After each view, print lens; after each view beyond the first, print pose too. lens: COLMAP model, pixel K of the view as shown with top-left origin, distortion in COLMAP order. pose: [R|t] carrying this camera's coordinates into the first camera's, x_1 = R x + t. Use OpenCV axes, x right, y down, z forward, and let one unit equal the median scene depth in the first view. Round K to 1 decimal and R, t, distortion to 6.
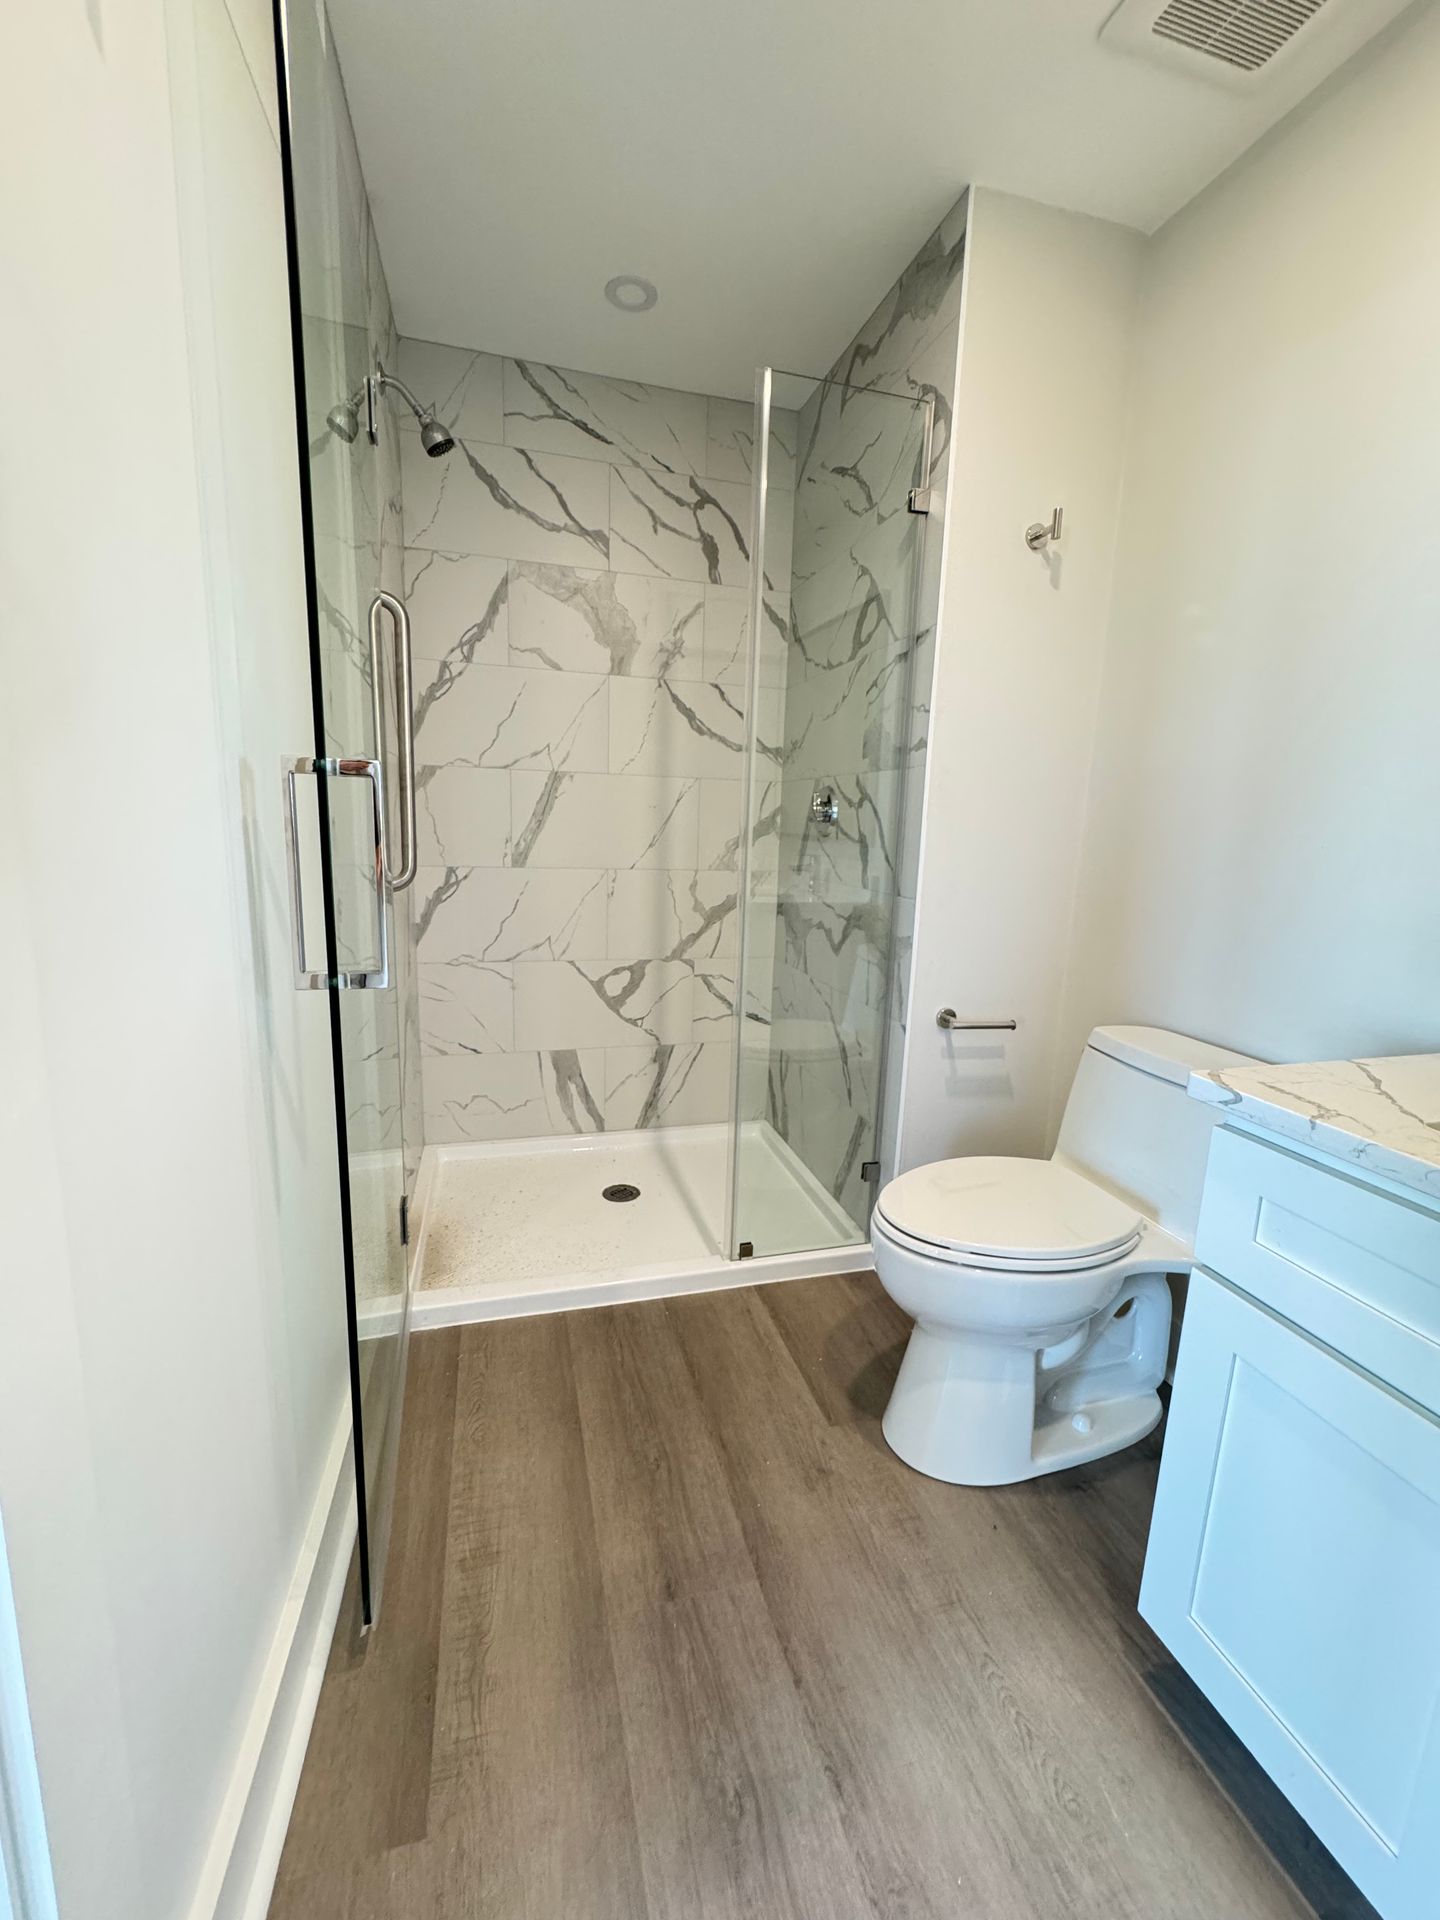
lens RADIAL K [[780.2, 0, 720.0], [0, 780.2, 960.0], [0, 0, 1]] dist [0.000689, -0.000148]
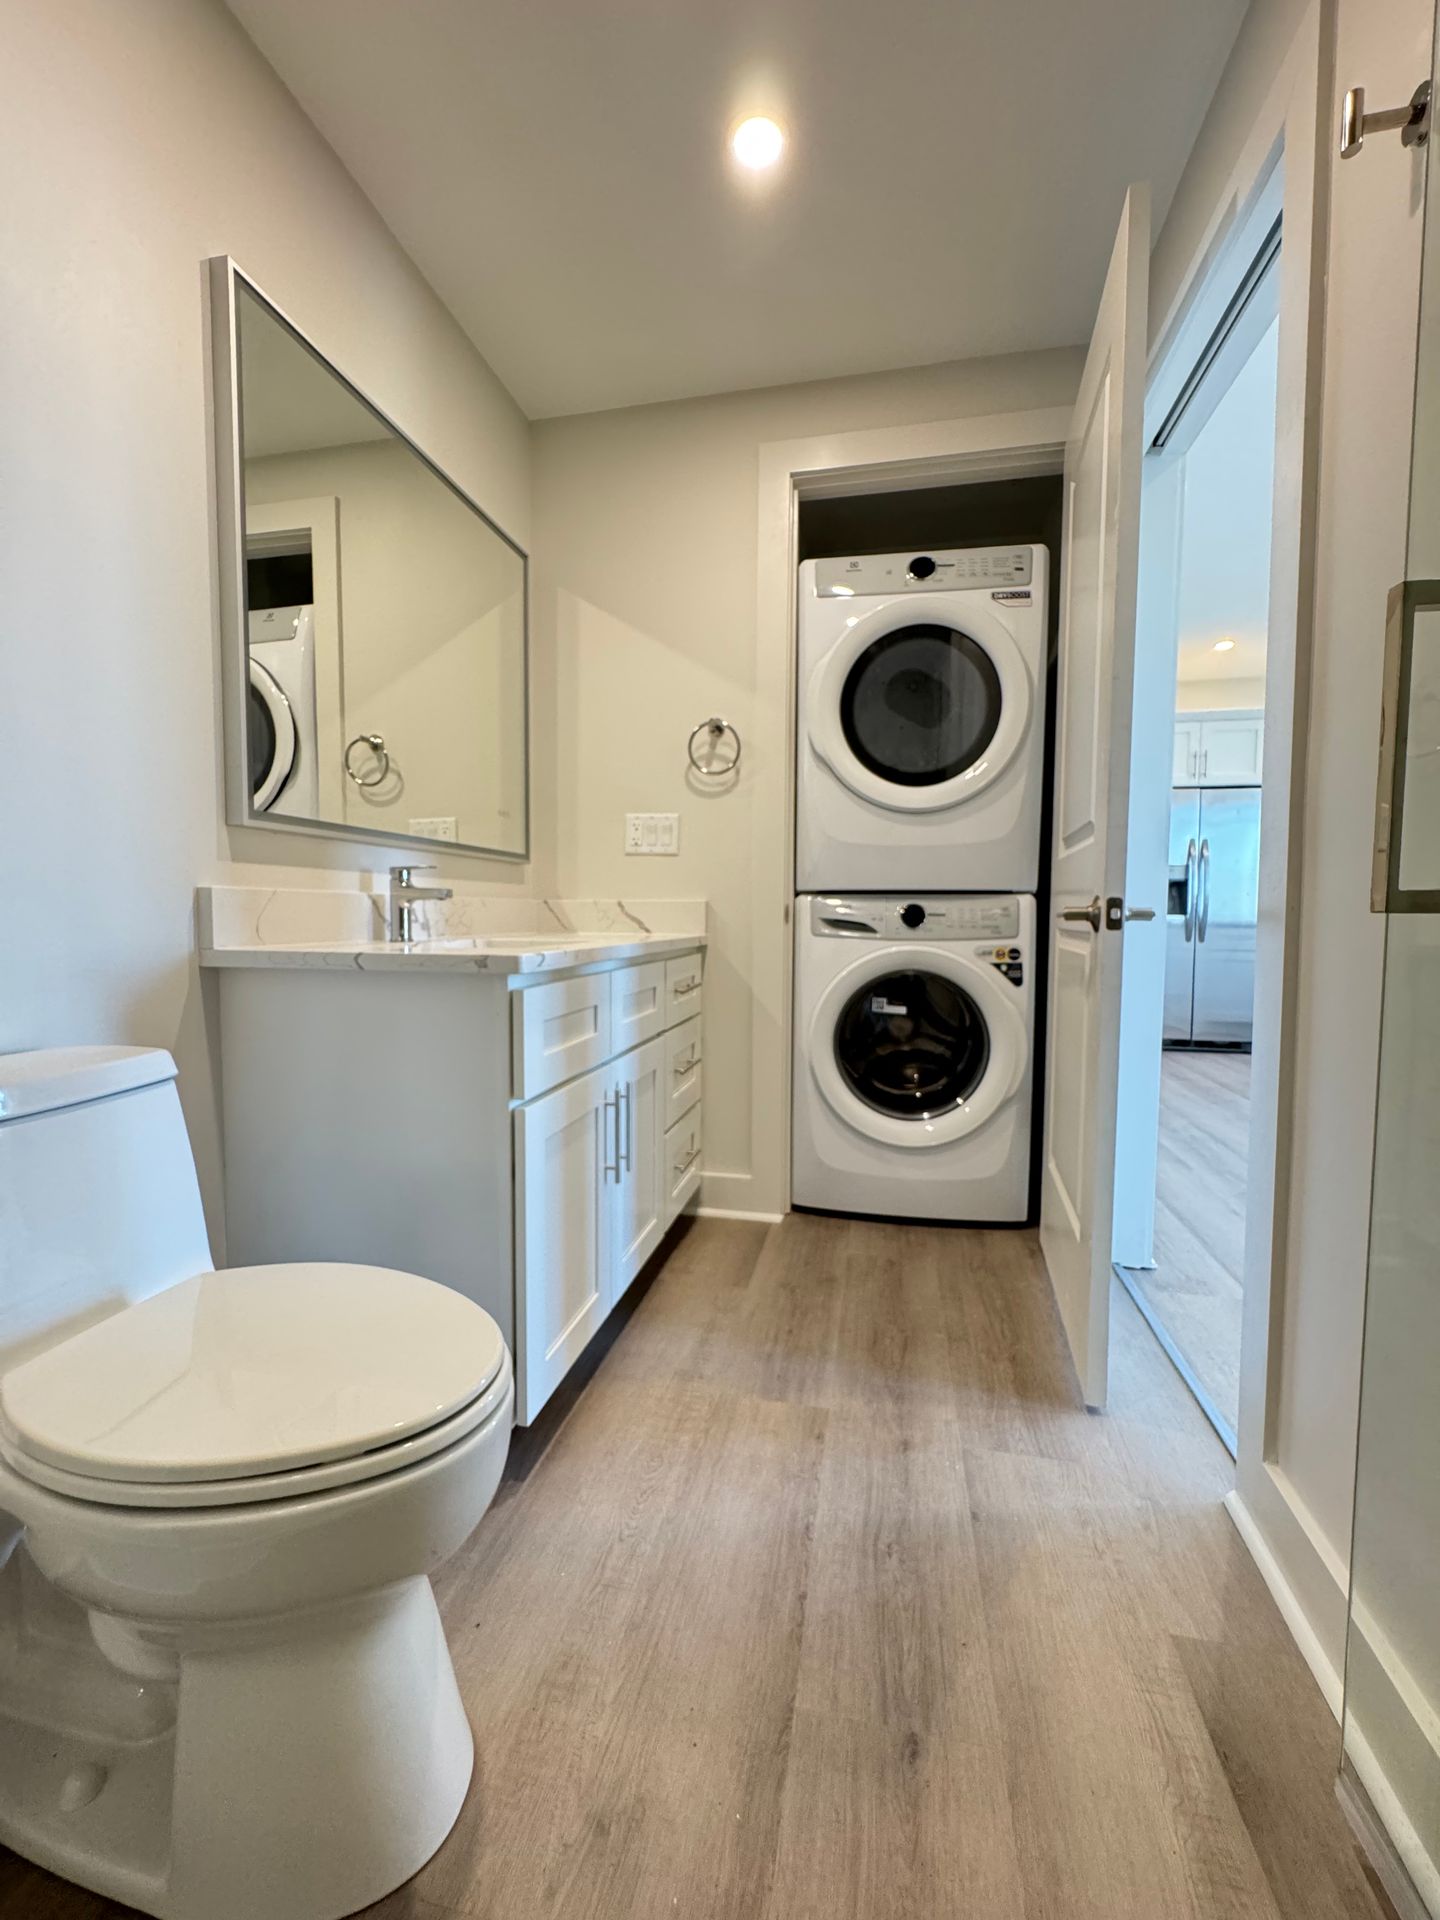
lens RADIAL K [[780.2, 0, 720.0], [0, 780.2, 960.0], [0, 0, 1]] dist [0.000689, -0.000148]
pose [[-0.882495, -0.070597, 0.464993, -0.202454], [0.043678, 0.972095, 0.230483, -0.098355], [-0.468289, 0.223711, -0.854786, 1.621023]]
